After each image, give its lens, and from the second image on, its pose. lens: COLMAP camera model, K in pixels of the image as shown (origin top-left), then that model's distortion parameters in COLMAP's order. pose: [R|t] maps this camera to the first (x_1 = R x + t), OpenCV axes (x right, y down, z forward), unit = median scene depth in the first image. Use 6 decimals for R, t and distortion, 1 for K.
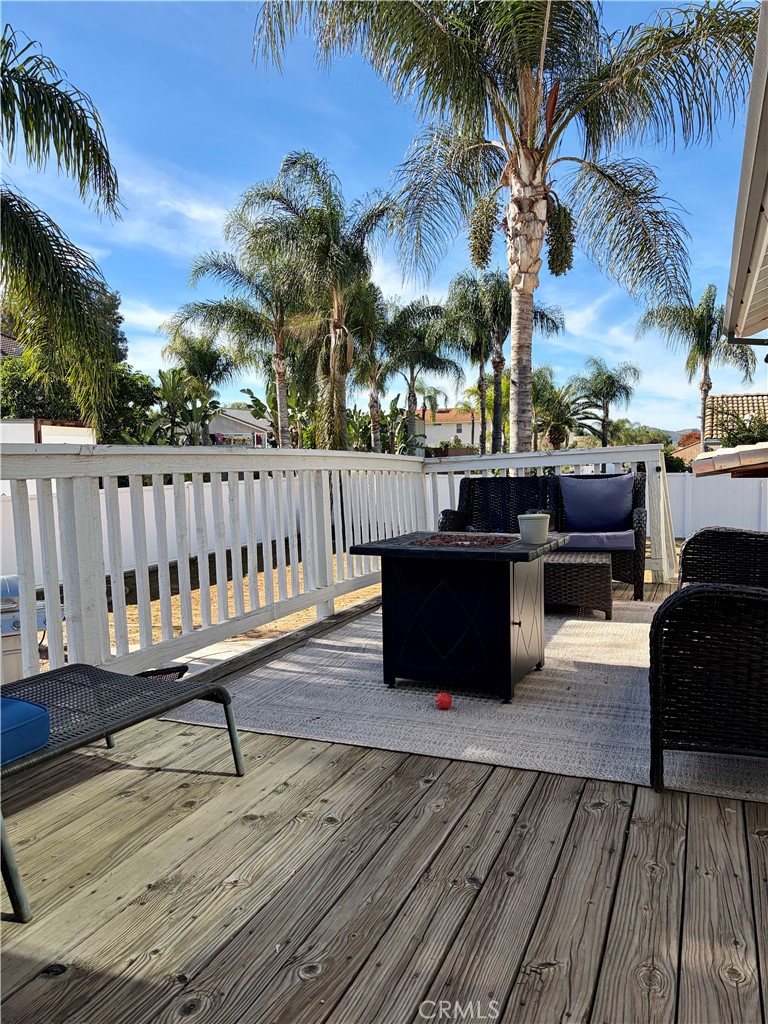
lens RADIAL K [[773.1, 0, 386.4], [0, 773.1, 503.1], [0, 0, 1]] dist [-0.006926, -0.010432]
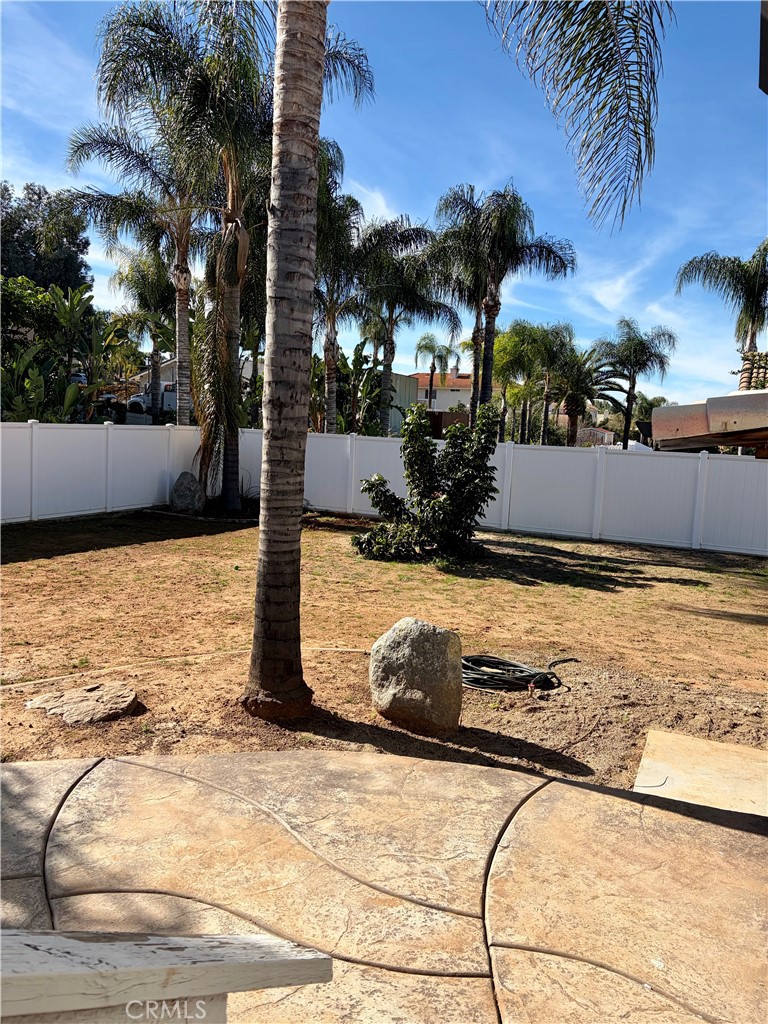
lens RADIAL K [[773.1, 0, 389.8], [0, 773.1, 520.2], [0, 0, 1]] dist [-0.006926, -0.010432]
pose [[0.997106, 0.067171, -0.035616, 0.070275], [-0.064789, 0.995827, 0.064267, -0.003031], [0.039784, -0.061774, 0.997297, 0.148996]]
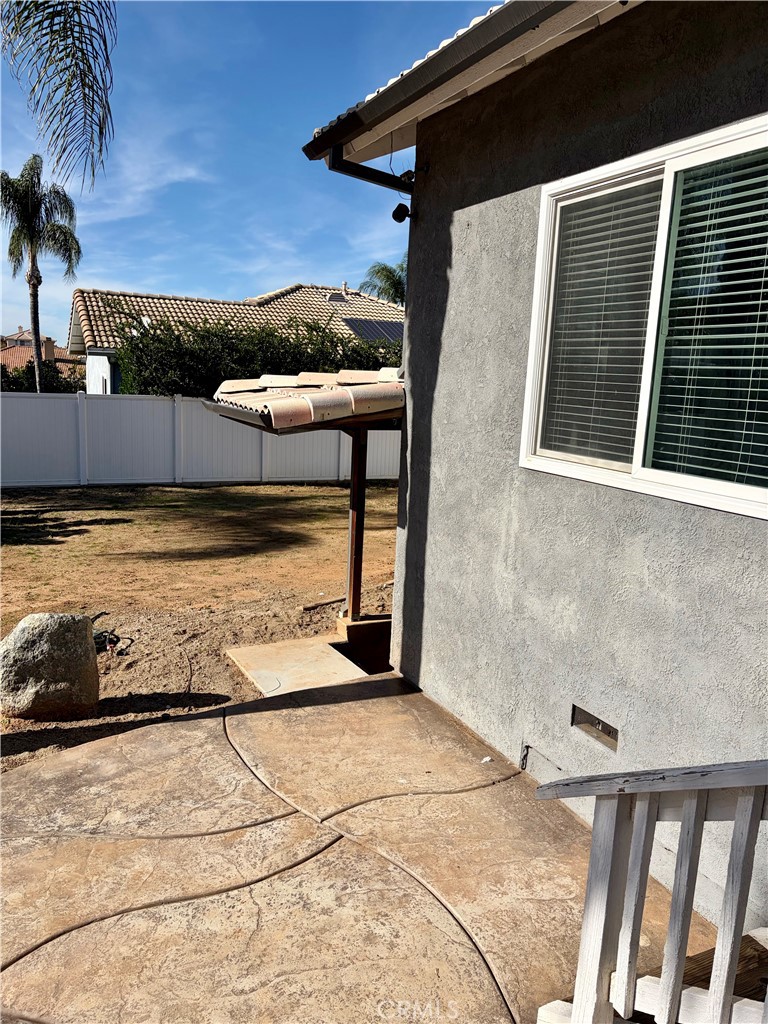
lens RADIAL K [[773.1, 0, 390.4], [0, 773.1, 514.5], [0, 0, 1]] dist [-0.006926, -0.010432]
pose [[0.654858, -0.100918, 0.748983, 0.010871], [-0.002143, 0.990792, 0.135373, -0.013297], [-0.755749, -0.090255, 0.648612, 0.150454]]
